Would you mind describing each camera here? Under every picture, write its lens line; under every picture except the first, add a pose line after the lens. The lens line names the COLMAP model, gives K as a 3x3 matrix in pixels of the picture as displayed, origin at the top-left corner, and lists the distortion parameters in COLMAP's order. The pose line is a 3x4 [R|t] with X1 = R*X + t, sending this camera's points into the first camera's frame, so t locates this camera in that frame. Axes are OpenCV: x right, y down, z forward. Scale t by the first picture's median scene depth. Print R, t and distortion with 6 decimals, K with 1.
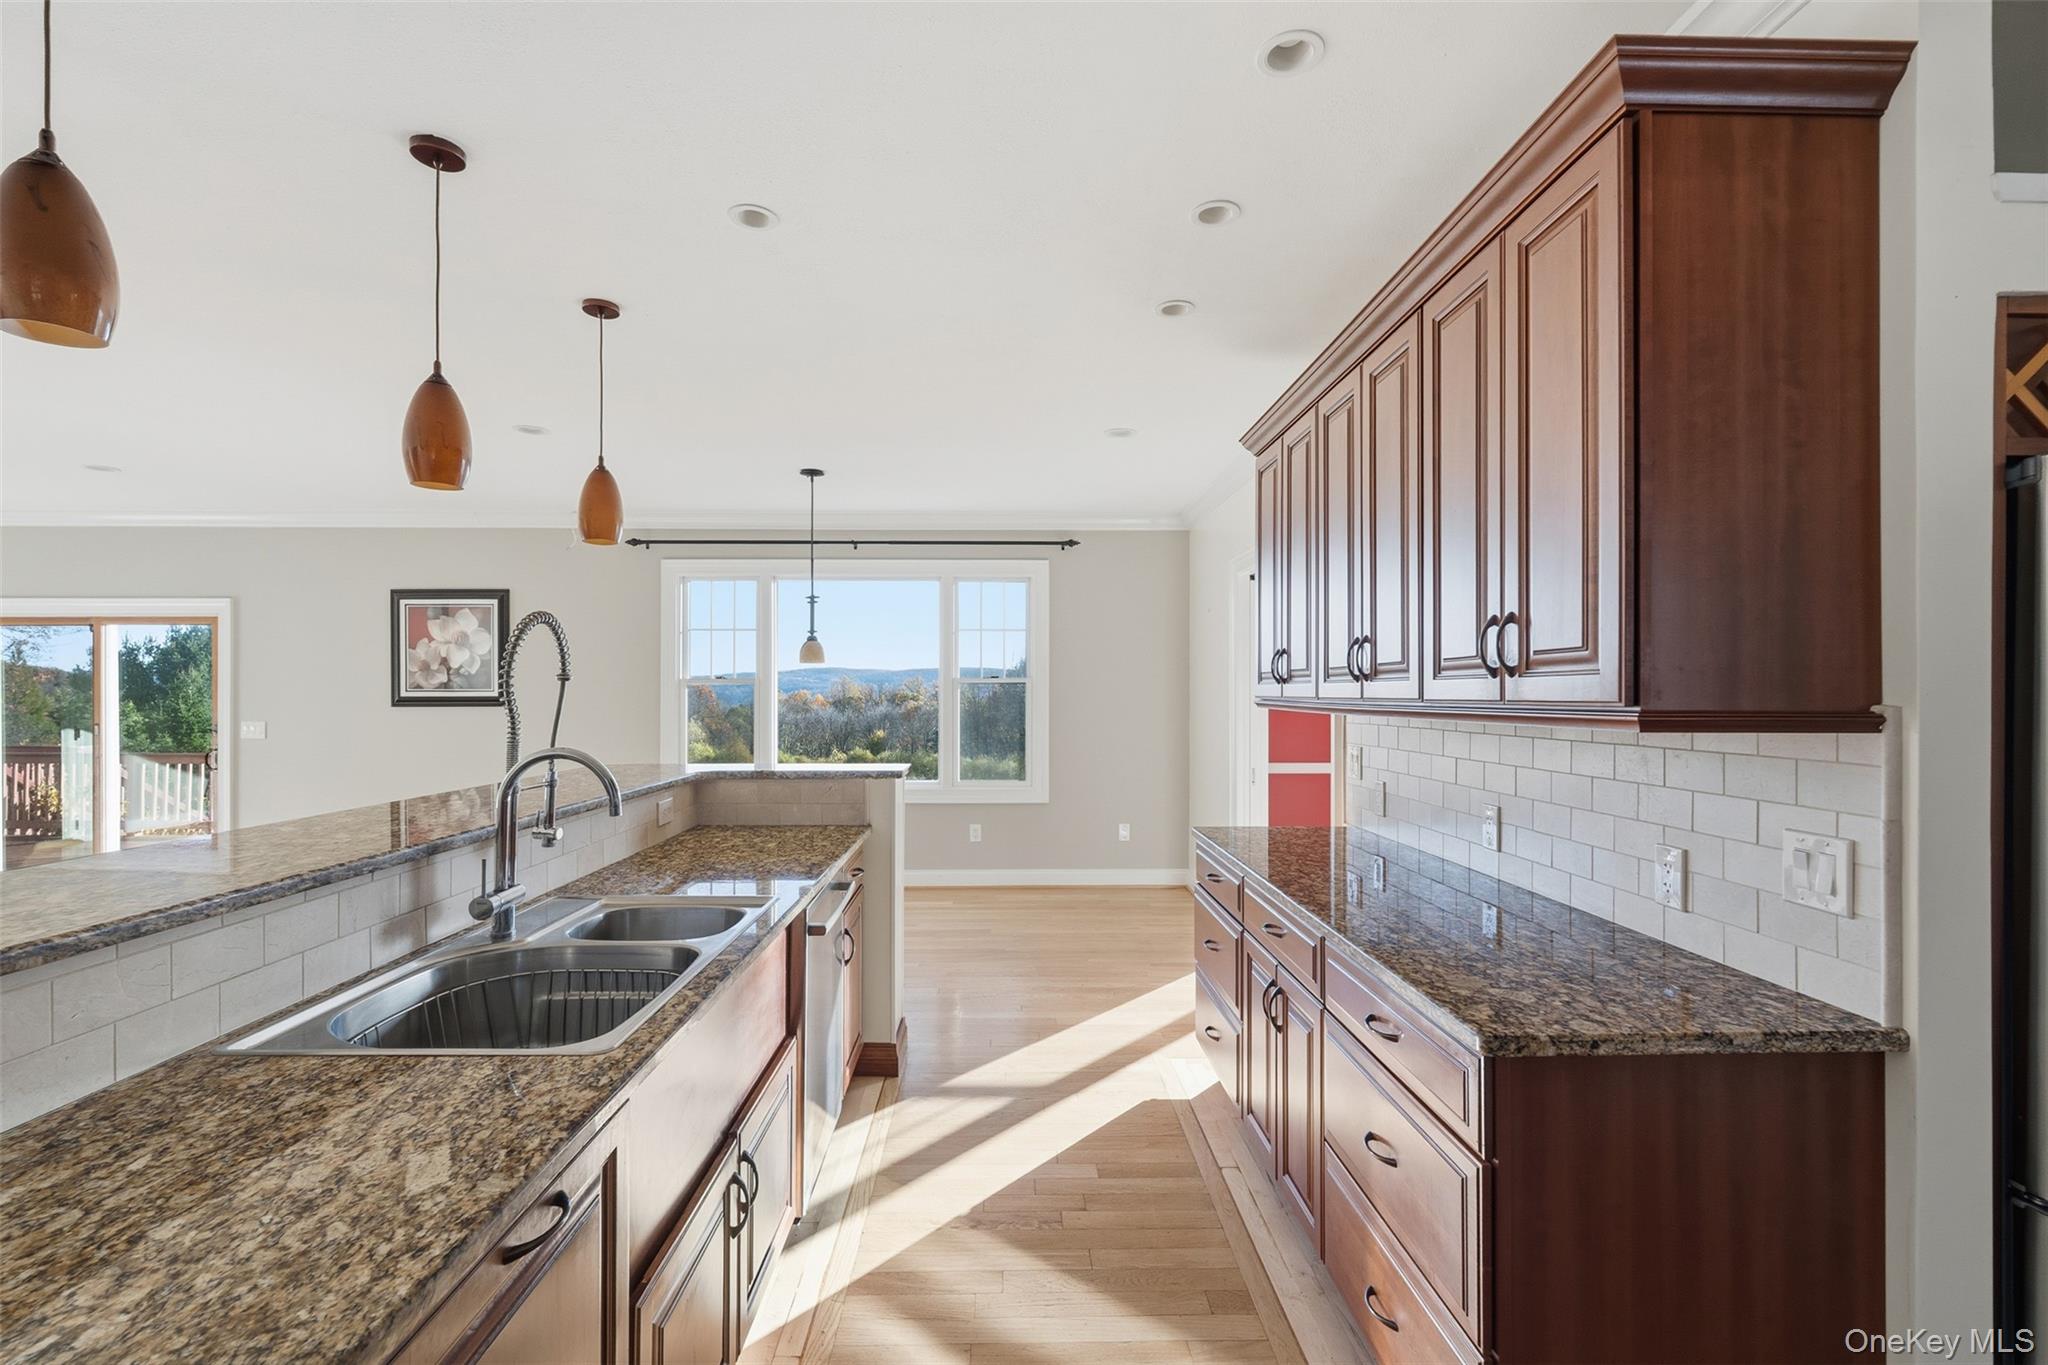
lens RADIAL K [[900.4, 0, 1024.0], [0, 900.4, 682.5], [0, 0, 1]] dist [-0.004474, -0.000022]
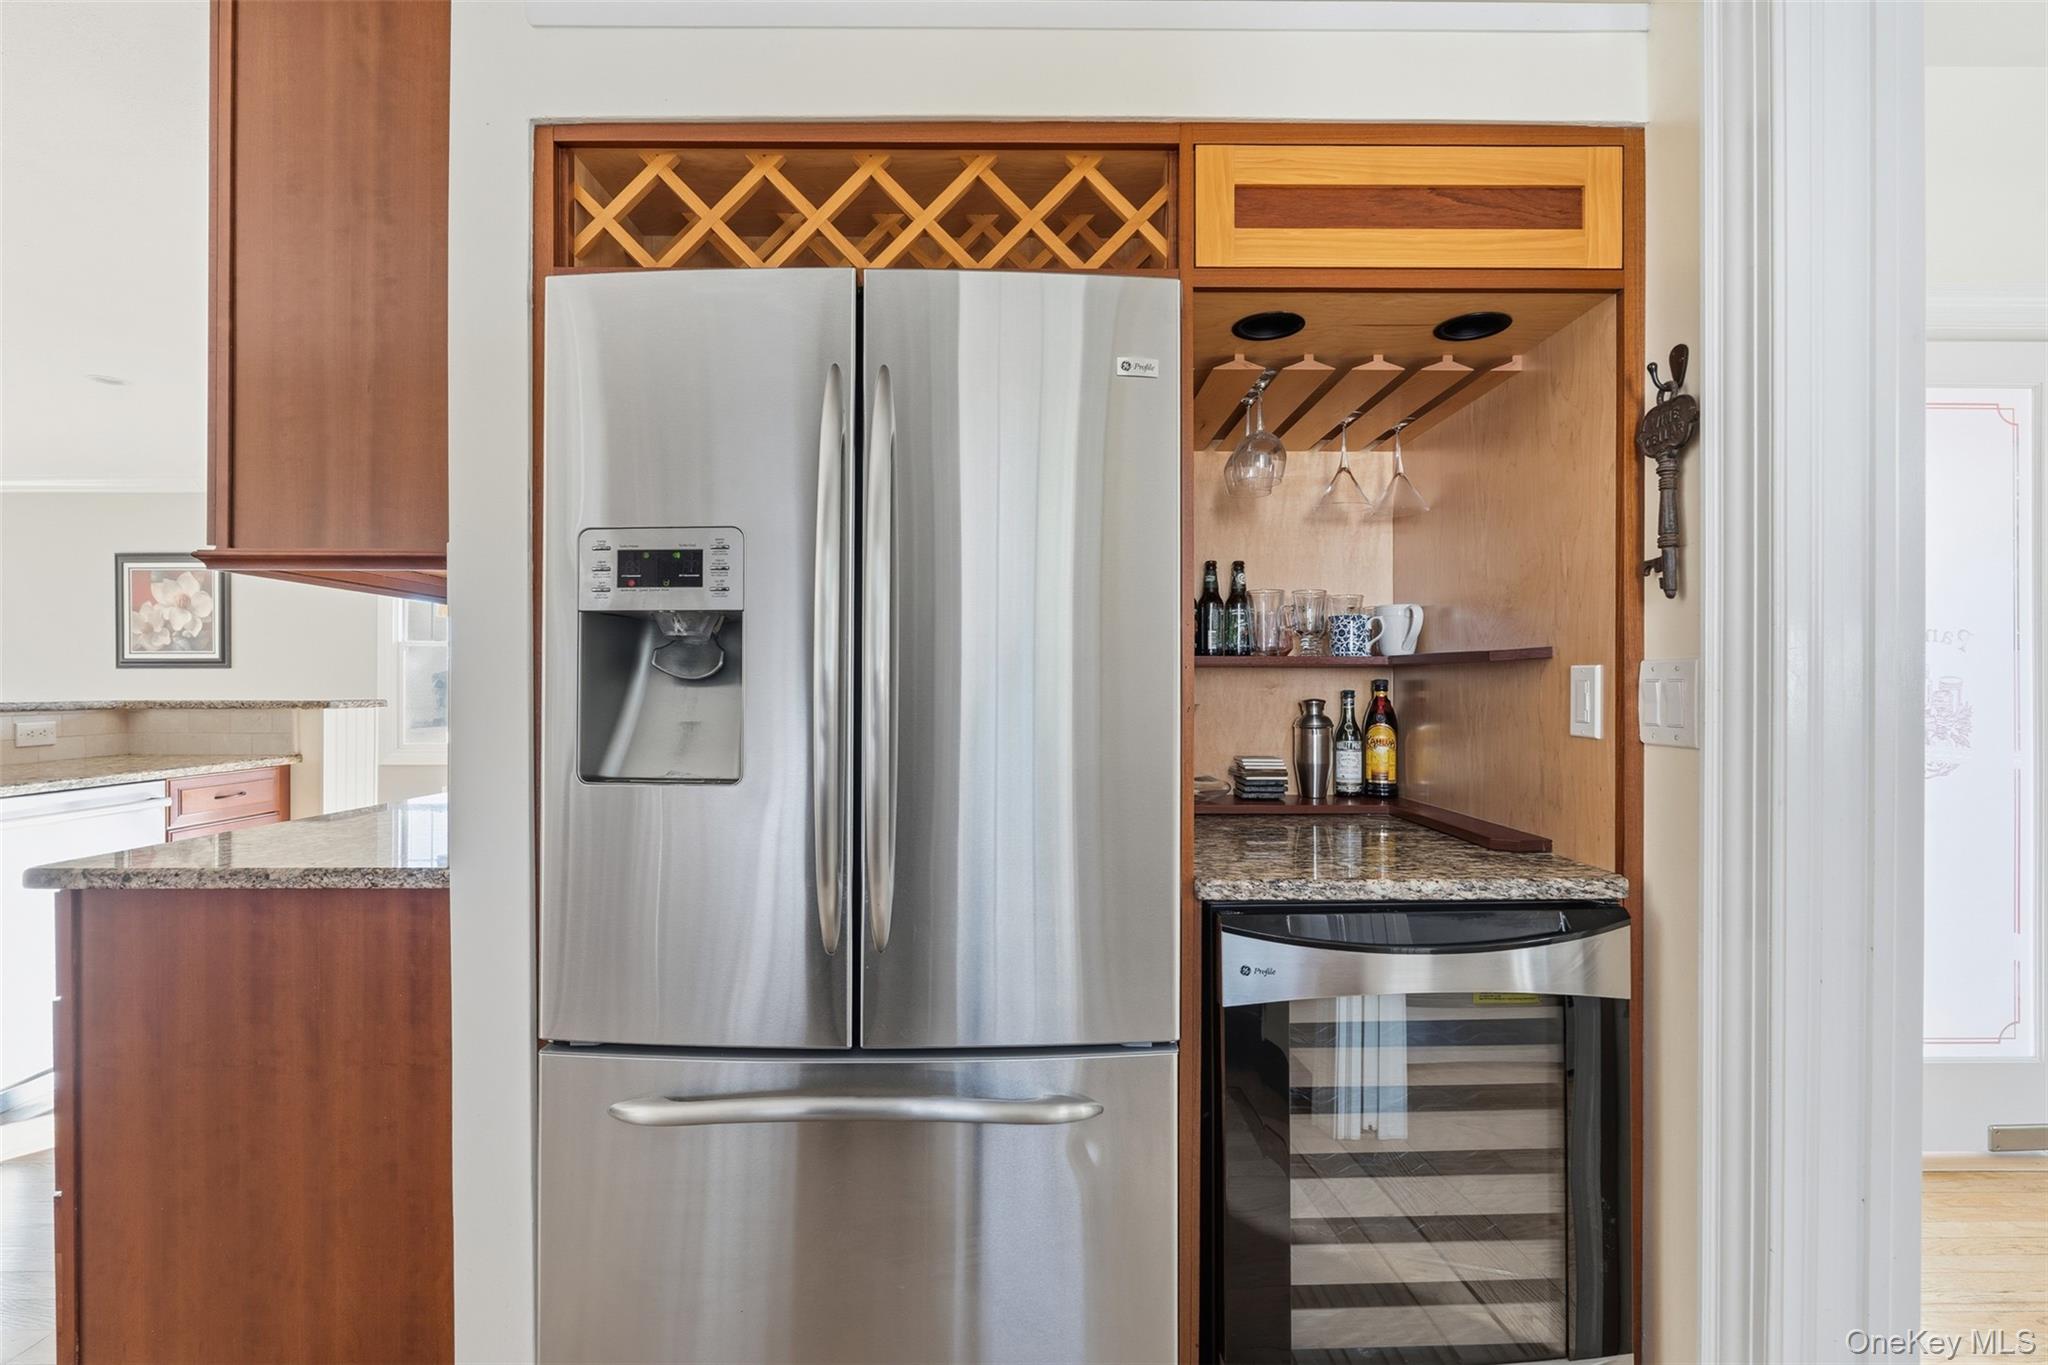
lens RADIAL K [[900.4, 0, 1024.0], [0, 900.4, 682.5], [0, 0, 1]] dist [-0.004474, -0.000022]
pose [[0.999832, -0.001728, -0.018266, 0.342263], [0.001863, 0.999971, 0.007380, 0.037092], [0.018252, -0.007413, 0.999806, 0.003986]]
